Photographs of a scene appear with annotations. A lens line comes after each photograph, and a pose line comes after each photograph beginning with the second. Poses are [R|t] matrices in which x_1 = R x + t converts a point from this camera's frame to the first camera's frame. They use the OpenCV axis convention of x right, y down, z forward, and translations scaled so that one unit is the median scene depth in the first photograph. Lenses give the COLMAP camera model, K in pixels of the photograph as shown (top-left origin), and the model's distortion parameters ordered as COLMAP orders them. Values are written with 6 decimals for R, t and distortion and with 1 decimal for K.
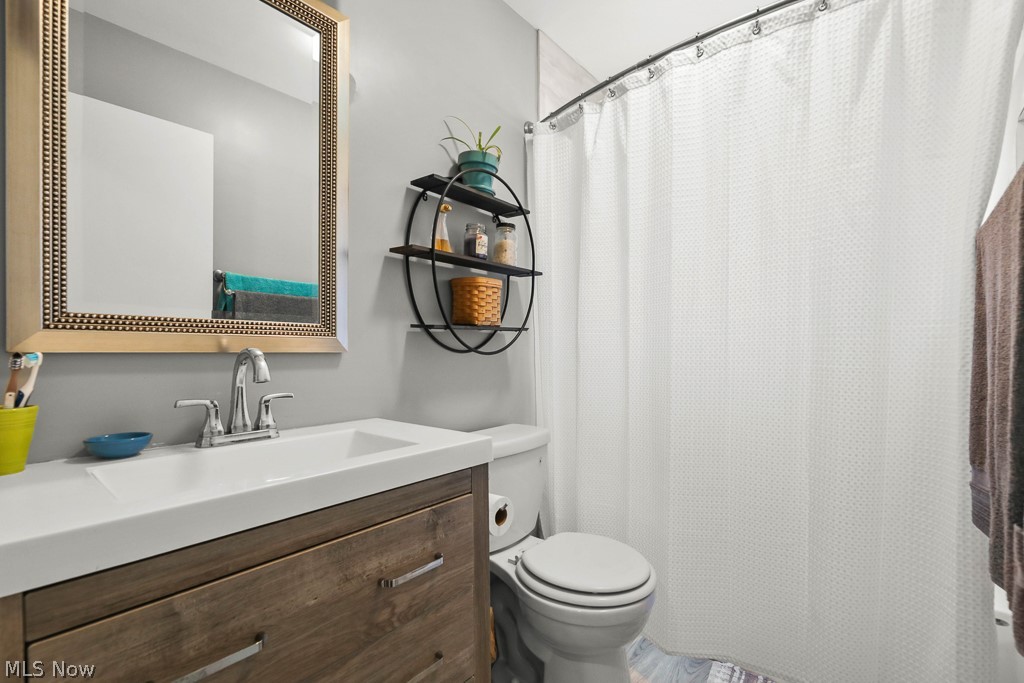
lens RADIAL K [[430.5, 0, 511.8], [0, 430.5, 346.5], [0, 0, 1]] dist [0.009186, 0.000004]
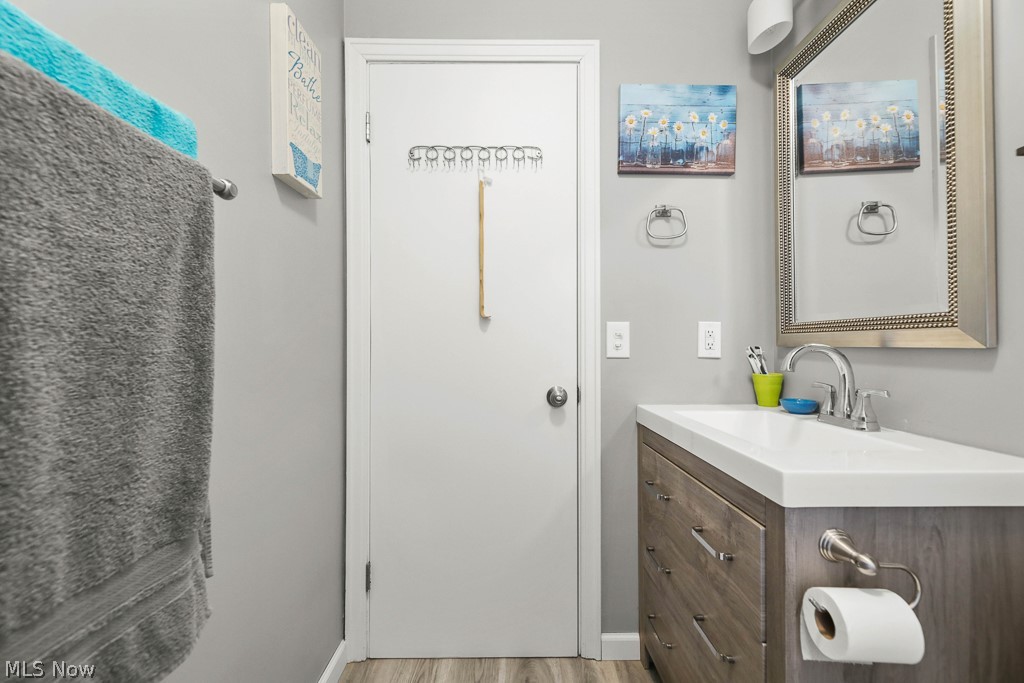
lens RADIAL K [[426.3, 0, 511.1], [0, 426.3, 341.9], [0, 0, 1]] dist [0.003490, -0.001822]
pose [[-0.735636, 0.000731, -0.677377, 0.744169], [0.009243, 0.999917, -0.008958, 0.003698], [0.677314, -0.012851, -0.735582, 1.217529]]
